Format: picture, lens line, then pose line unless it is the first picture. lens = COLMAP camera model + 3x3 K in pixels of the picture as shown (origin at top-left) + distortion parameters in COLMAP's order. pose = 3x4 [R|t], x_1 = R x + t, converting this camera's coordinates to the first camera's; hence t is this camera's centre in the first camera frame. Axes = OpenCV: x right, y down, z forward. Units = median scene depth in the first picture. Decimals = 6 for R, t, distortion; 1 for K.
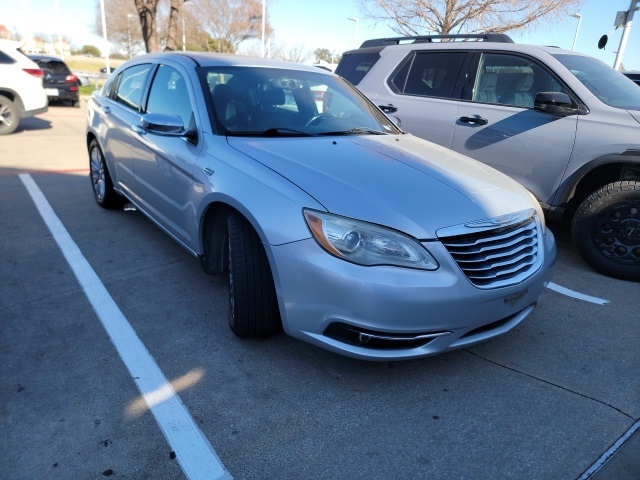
lens RADIAL K [[465.5, 0, 332.2], [0, 465.5, 237.9], [0, 0, 1]] dist [0.063502, -0.037689]
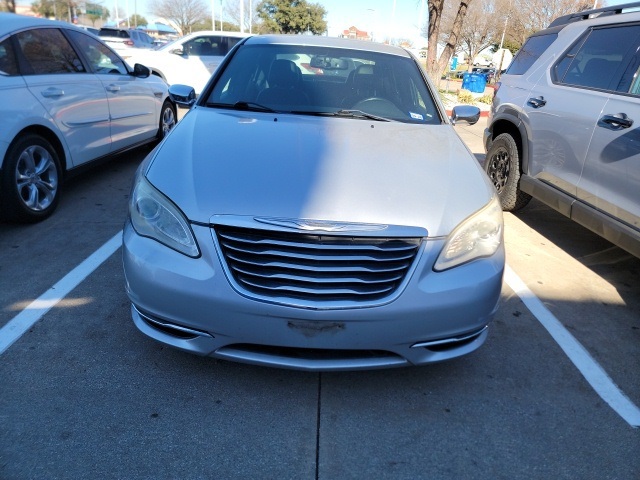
lens RADIAL K [[465.5, 0, 332.2], [0, 465.5, 237.9], [0, 0, 1]] dist [0.063502, -0.037689]
pose [[0.785596, 0.215278, -0.580082, 0.421600], [-0.216144, 0.973940, 0.068725, -0.038354], [0.579760, 0.071391, 0.811654, 0.196711]]
